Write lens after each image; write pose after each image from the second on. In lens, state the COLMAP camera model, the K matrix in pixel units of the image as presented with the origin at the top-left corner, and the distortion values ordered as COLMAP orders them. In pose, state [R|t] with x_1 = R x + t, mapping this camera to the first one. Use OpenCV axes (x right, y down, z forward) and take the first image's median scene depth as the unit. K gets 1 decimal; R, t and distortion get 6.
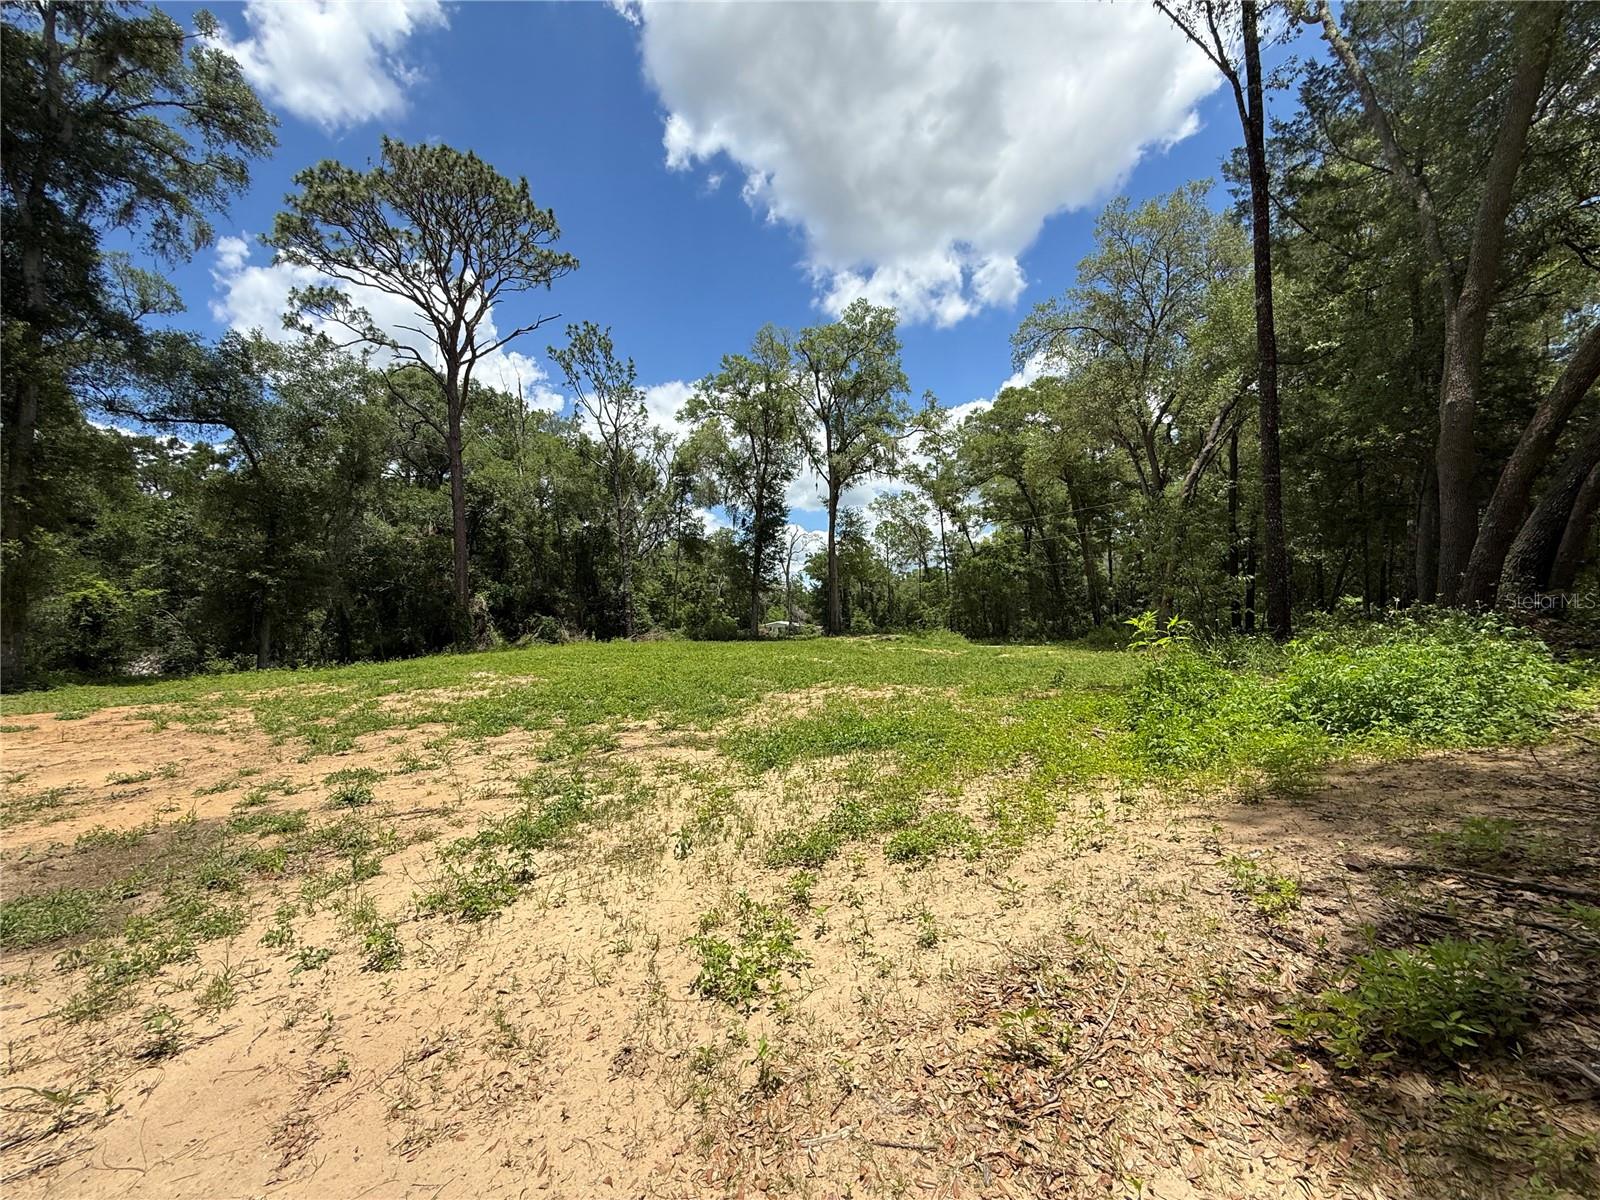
lens RADIAL K [[638.4, 0, 798.6], [0, 638.4, 604.4], [0, 0, 1]] dist [-0.001240, -0.000077]
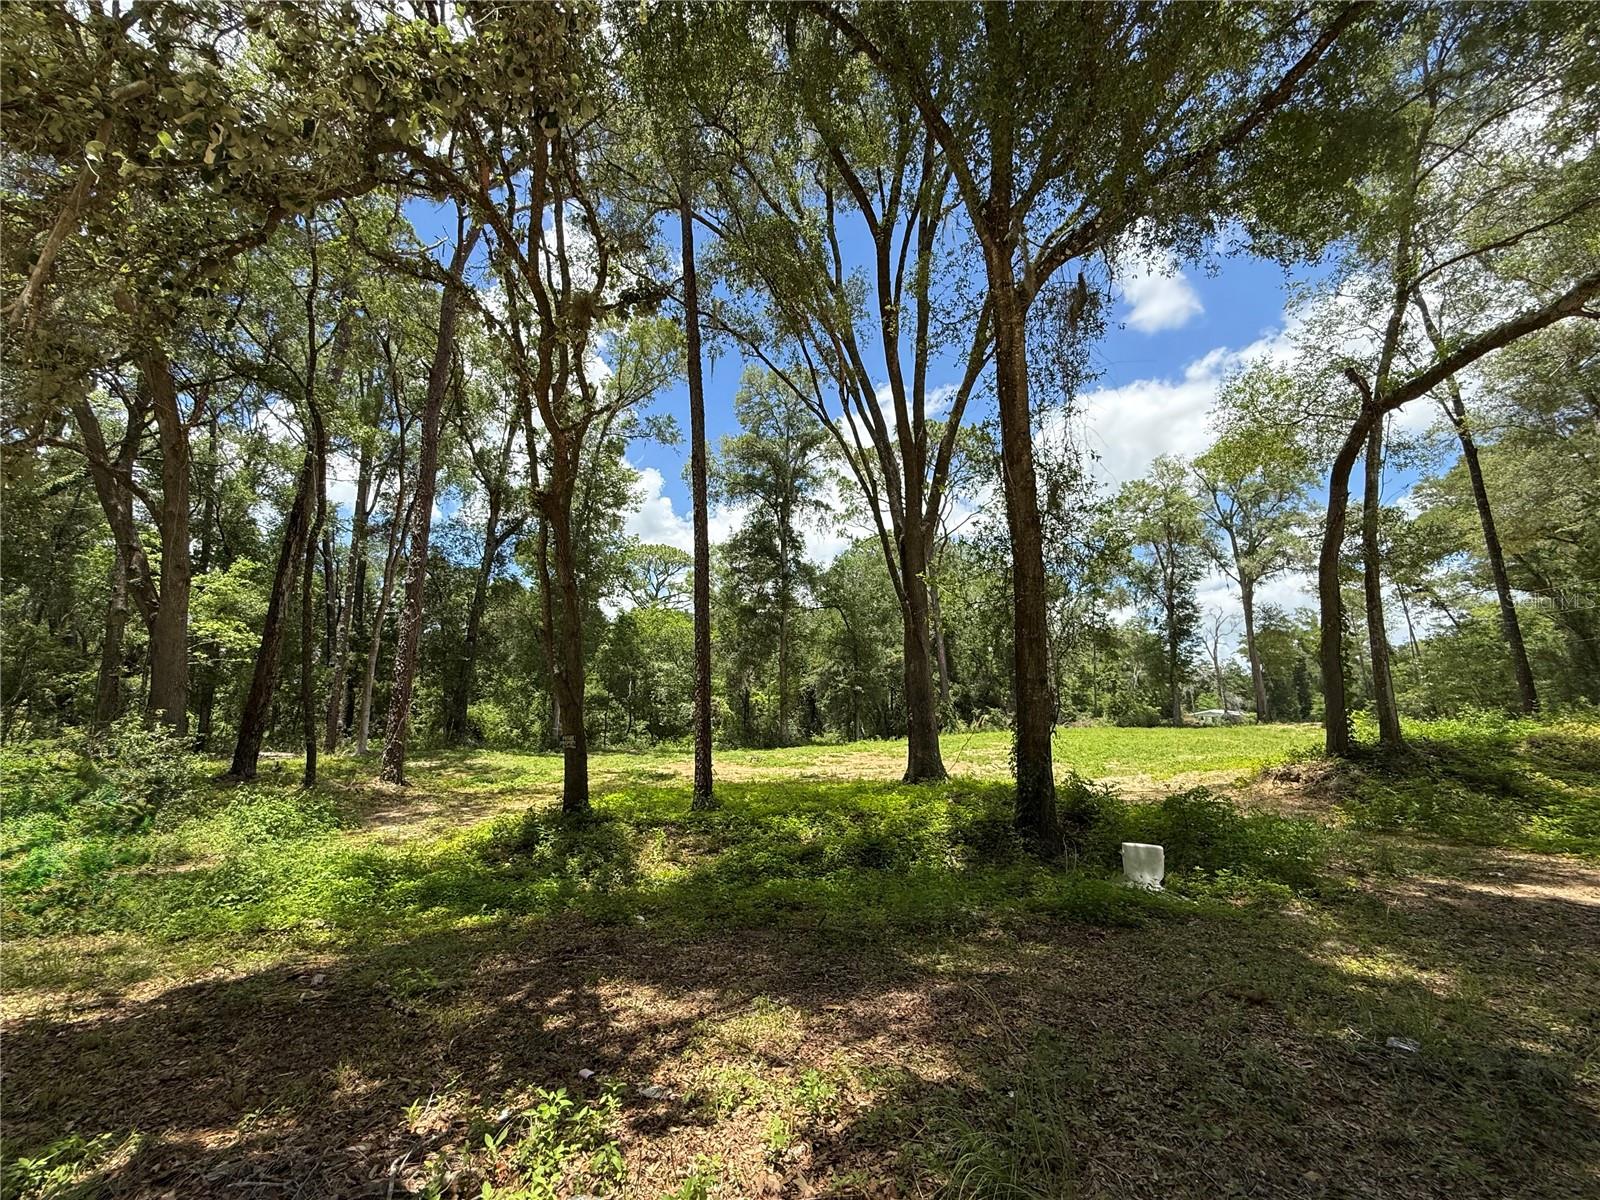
lens RADIAL K [[638.4, 0, 792.5], [0, 638.4, 598.8], [0, 0, 1]] dist [-0.001240, -0.000077]
pose [[0.817748, -0.104373, -0.566034, 0.031371], [0.020487, 0.988076, -0.152598, -0.009112], [0.575212, 0.113190, 0.810135, -0.286682]]
